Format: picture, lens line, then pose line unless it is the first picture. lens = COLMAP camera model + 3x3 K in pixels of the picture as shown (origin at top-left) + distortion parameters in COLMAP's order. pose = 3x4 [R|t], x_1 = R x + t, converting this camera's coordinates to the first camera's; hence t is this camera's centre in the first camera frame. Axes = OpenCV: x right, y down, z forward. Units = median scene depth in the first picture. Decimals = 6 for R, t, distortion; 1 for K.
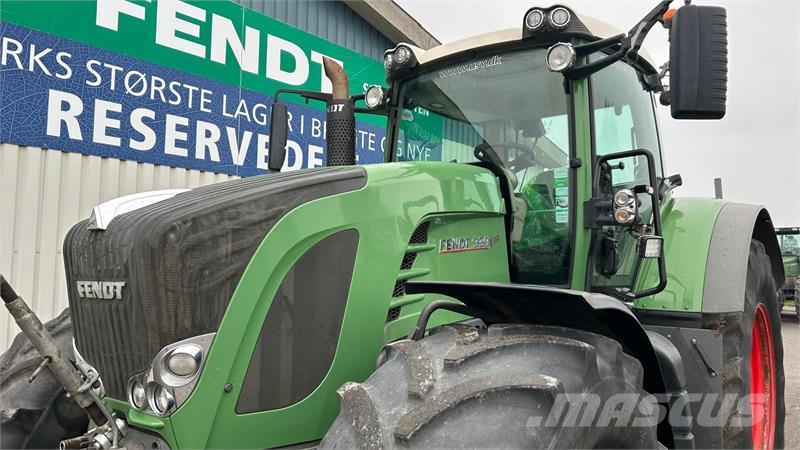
lens RADIAL K [[593.9, 0, 399.5], [0, 593.9, 224.2], [0, 0, 1]] dist [0.057056, -0.056395]
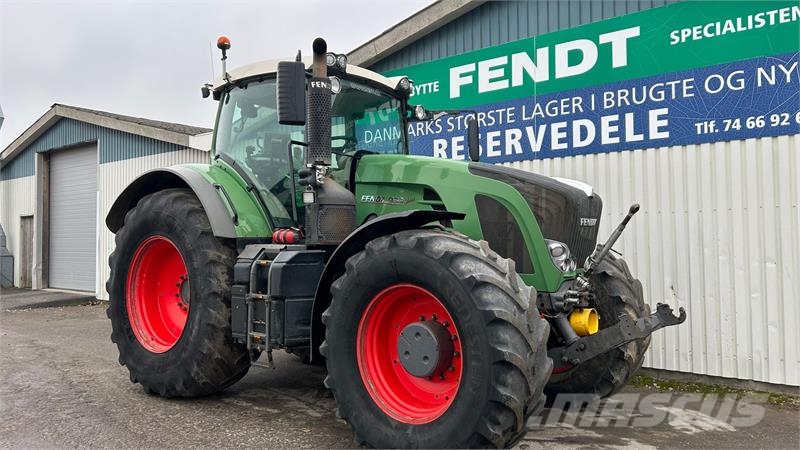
lens RADIAL K [[591.4, 0, 419.8], [0, 591.4, 226.3], [0, 0, 1]] dist [0.025527, -0.014838]
pose [[0.040240, -0.049691, -0.997954, 1.301629], [0.060729, 0.997038, -0.047197, 0.146377], [0.997343, -0.058705, 0.043138, 0.796006]]
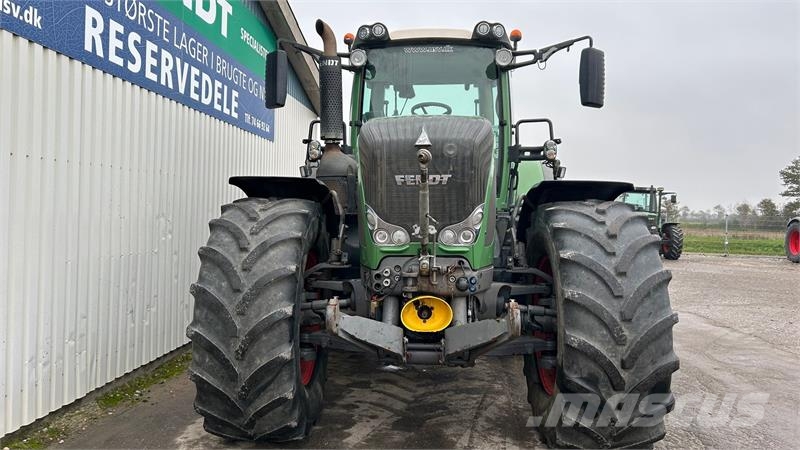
lens RADIAL K [[593.9, 0, 395.0], [0, 593.9, 223.0], [0, 0, 1]] dist [0.057056, -0.056395]
pose [[0.826010, -0.011371, 0.563540, -0.684064], [-0.037599, 0.996458, 0.075218, 0.048086], [-0.562400, -0.083320, 0.822657, -0.169912]]
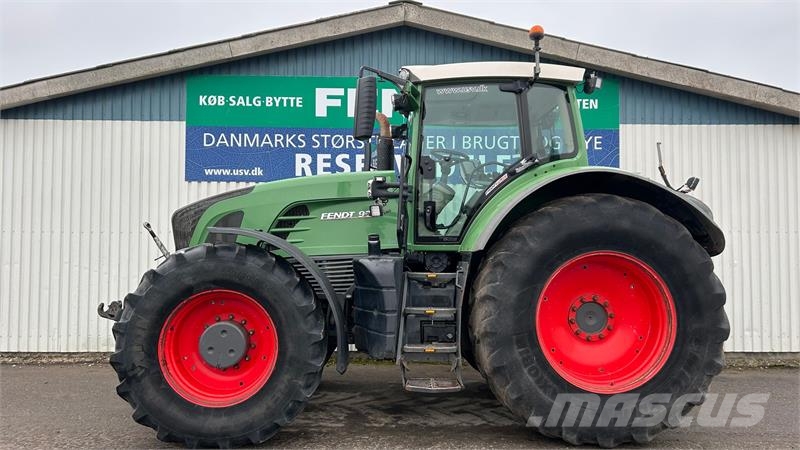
lens RADIAL K [[593.9, 0, 399.5], [0, 593.9, 227.2], [0, 0, 1]] dist [0.057056, -0.056395]
pose [[0.653664, -0.051274, -0.755046, 1.112107], [0.052828, 0.998360, -0.022062, 0.086405], [0.754939, -0.025466, 0.655301, -0.075447]]
